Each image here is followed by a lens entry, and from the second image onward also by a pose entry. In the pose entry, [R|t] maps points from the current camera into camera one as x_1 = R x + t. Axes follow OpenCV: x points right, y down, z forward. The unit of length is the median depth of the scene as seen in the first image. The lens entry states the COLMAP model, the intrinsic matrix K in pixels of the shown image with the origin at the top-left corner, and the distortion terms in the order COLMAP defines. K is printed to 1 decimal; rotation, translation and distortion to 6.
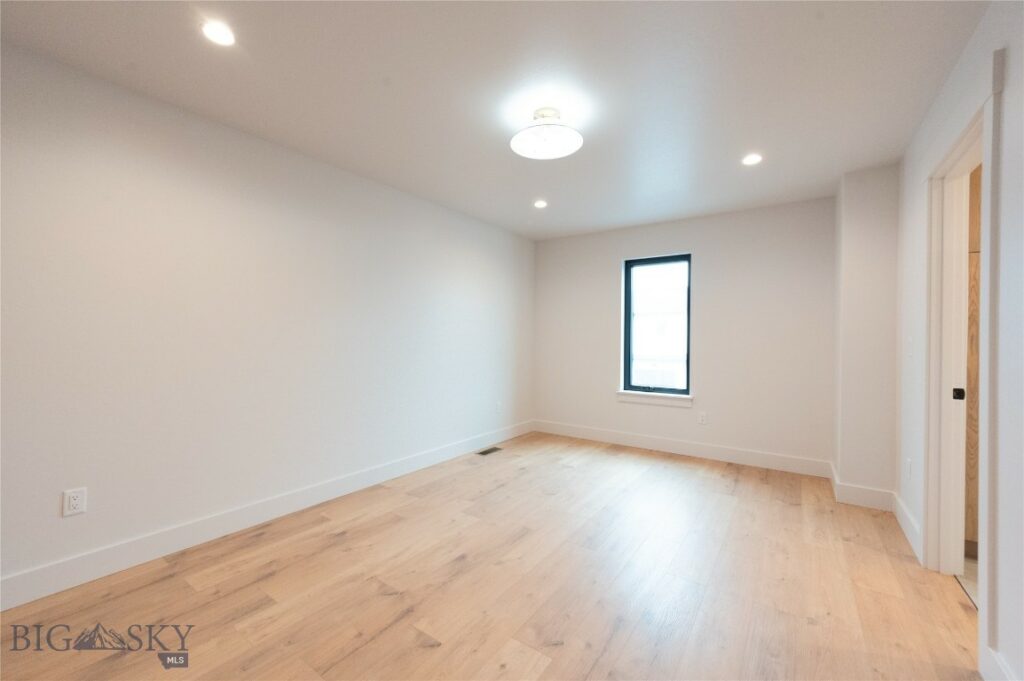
lens RADIAL K [[412.1, 0, 510.0], [0, 412.1, 340.4], [0, 0, 1]] dist [0.000971, 0.000071]
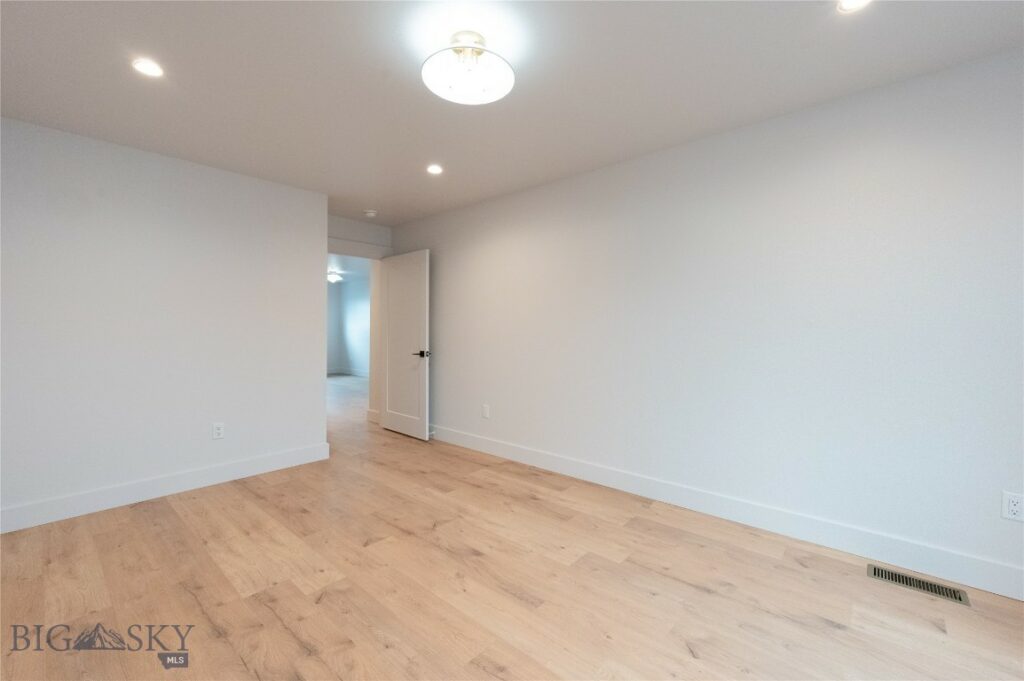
lens RADIAL K [[412.1, 0, 510.0], [0, 412.1, 336.0], [0, 0, 1]] dist [0.000971, 0.000071]
pose [[-0.102878, 0.007126, -0.994668, 0.826049], [-0.006209, 0.999950, 0.007806, -0.000050], [0.994675, 0.006979, -0.102828, 1.142010]]
